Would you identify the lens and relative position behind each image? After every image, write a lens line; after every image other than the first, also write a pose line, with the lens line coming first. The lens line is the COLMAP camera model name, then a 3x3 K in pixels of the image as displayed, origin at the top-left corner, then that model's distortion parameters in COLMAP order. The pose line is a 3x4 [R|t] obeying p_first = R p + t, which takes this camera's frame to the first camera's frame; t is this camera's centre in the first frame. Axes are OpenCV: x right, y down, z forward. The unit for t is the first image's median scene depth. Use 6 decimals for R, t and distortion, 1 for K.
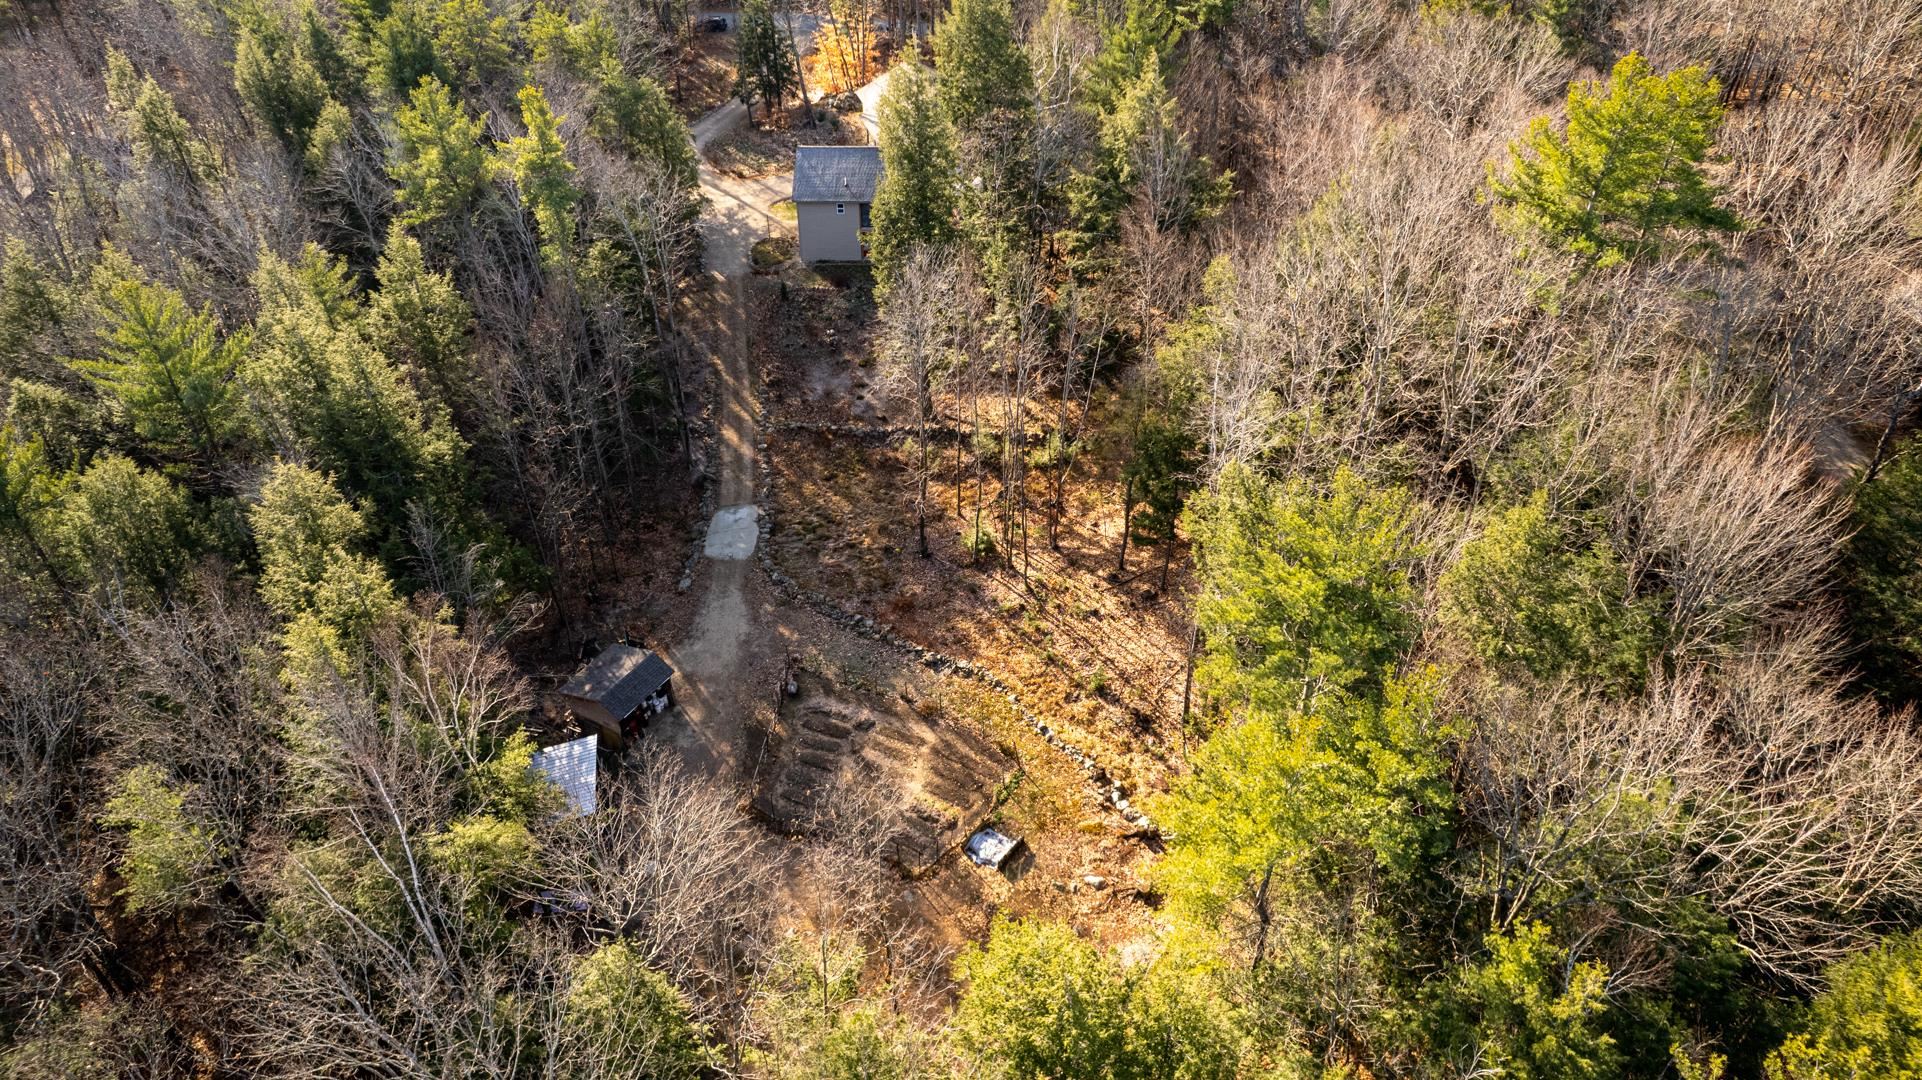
lens RADIAL K [[1206.4, 0, 961.0], [0, 1206.4, 540.0], [0, 0, 1]] dist [-0.040293, 0.003561]
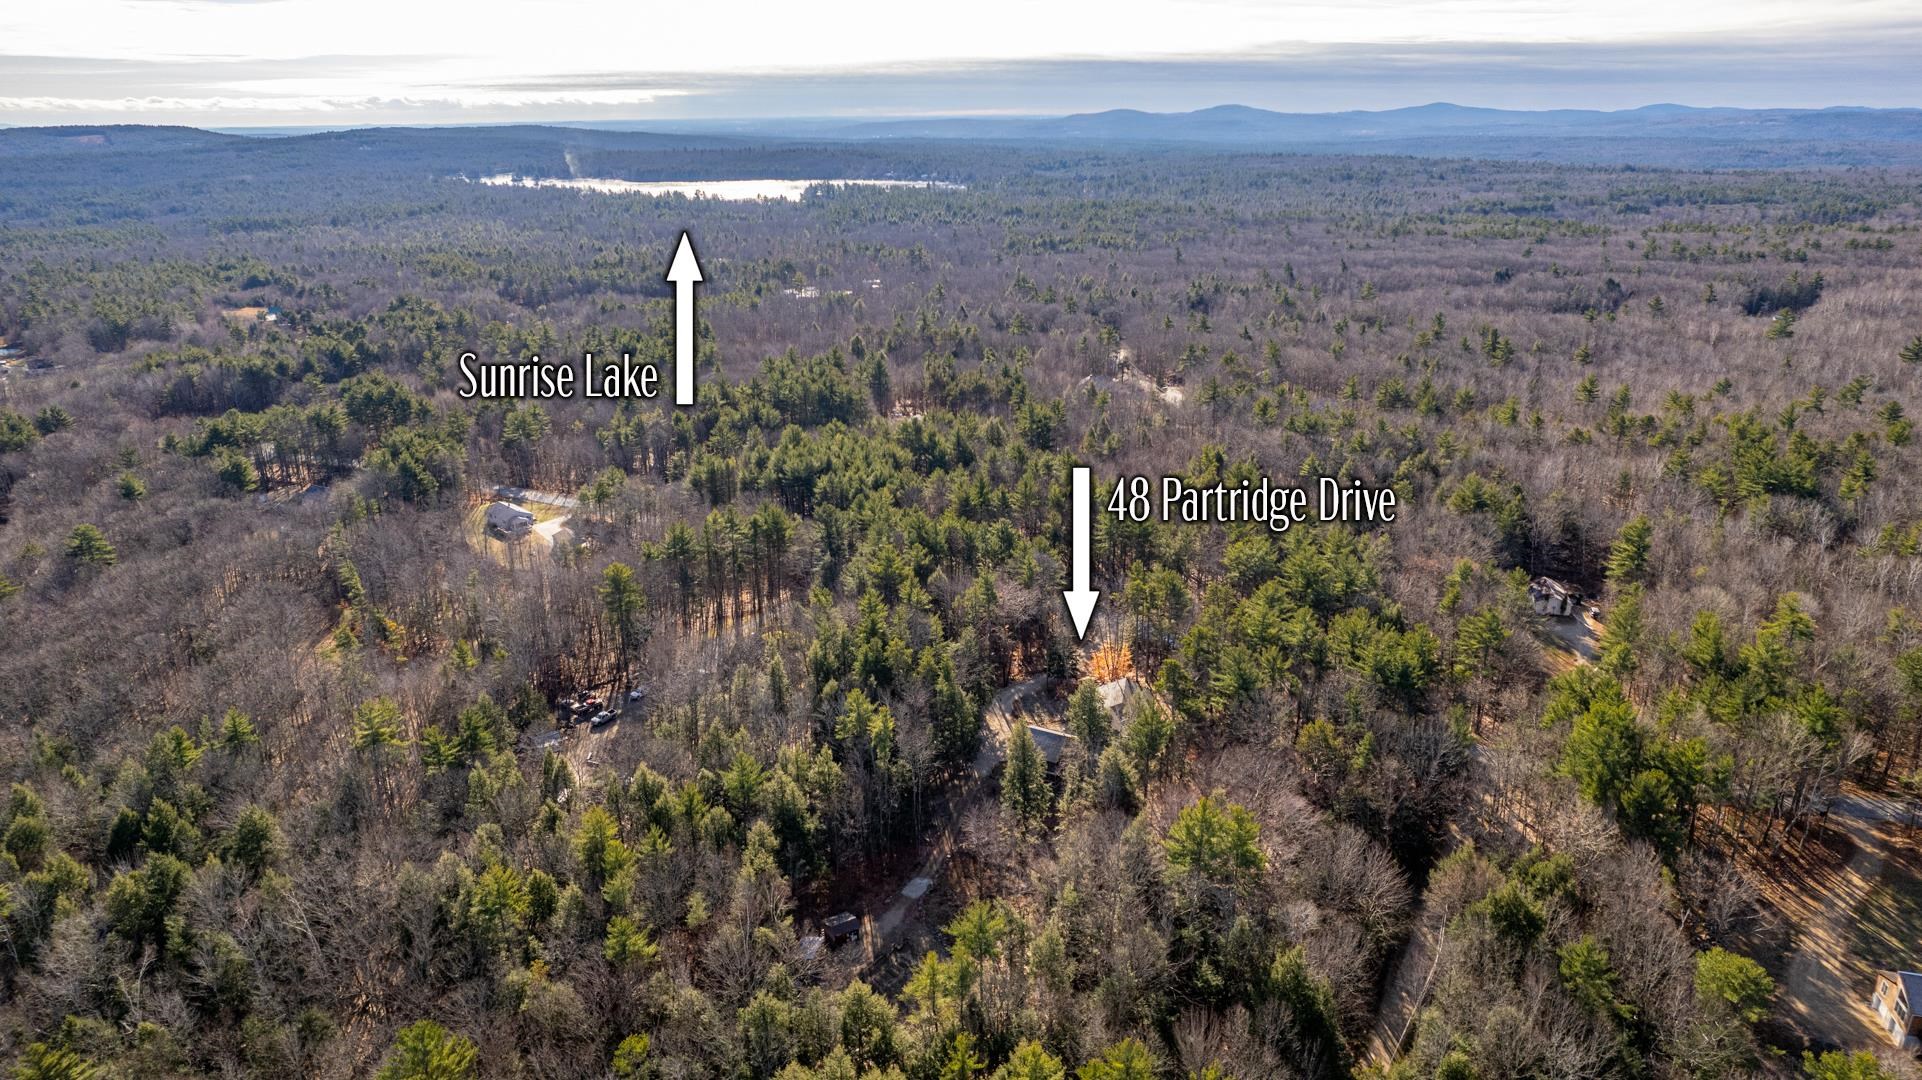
lens RADIAL K [[1206.4, 0, 961.0], [0, 1206.4, 540.0], [0, 0, 1]] dist [-0.040293, 0.003561]
pose [[0.884962, 0.142366, -0.443367, 1.162253], [-0.279616, 0.923822, -0.261474, -0.058517], [0.372367, 0.355367, 0.857355, -1.742731]]
